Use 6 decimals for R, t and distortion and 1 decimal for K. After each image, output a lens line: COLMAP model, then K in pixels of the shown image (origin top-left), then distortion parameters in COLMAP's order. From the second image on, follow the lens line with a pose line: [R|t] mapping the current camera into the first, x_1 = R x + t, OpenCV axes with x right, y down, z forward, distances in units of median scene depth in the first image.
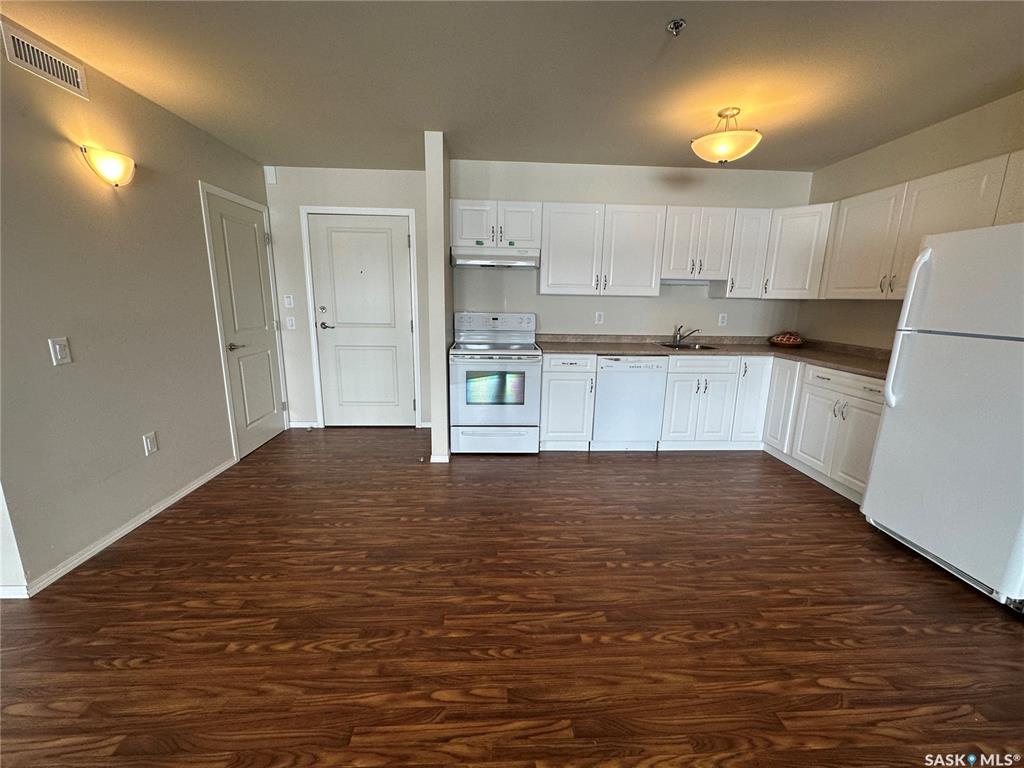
lens RADIAL K [[405.5, 0, 515.7], [0, 405.5, 381.7], [0, 0, 1]] dist [-0.000894, 0.000454]
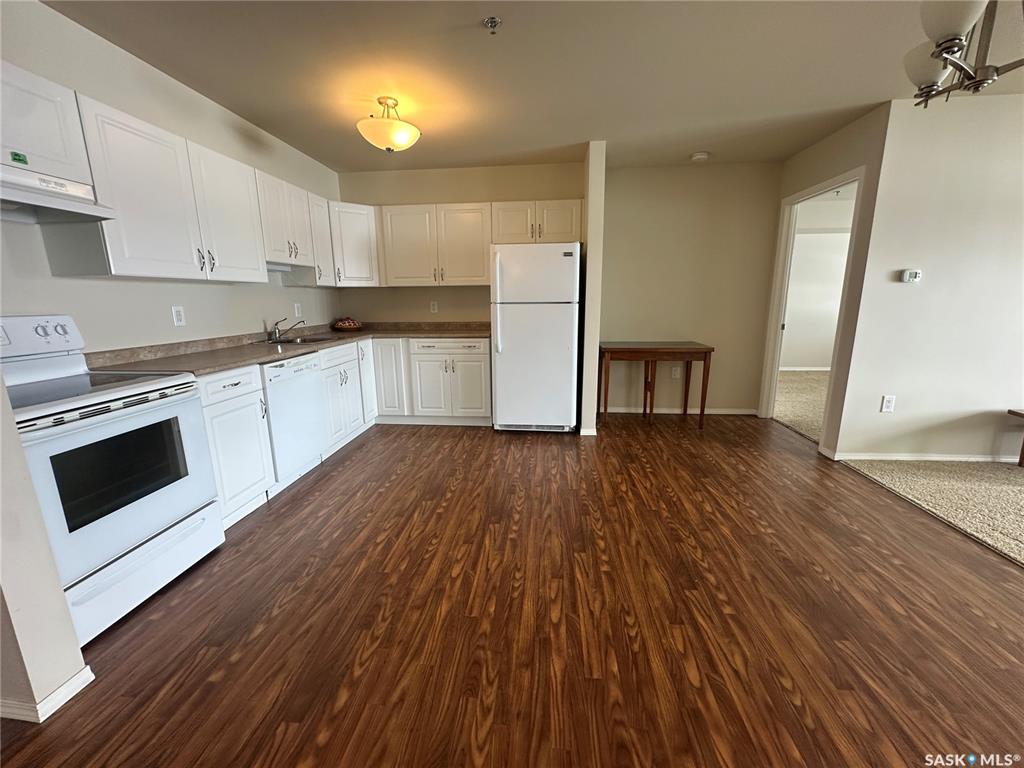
lens RADIAL K [[405.5, 0, 509.3], [0, 405.5, 382.6], [0, 0, 1]] dist [-0.000894, 0.000454]
pose [[0.156311, -0.222120, 0.962408, -0.418580], [0.213950, 0.958865, 0.186554, -0.074633], [-0.964257, 0.176747, 0.197404, 0.449908]]
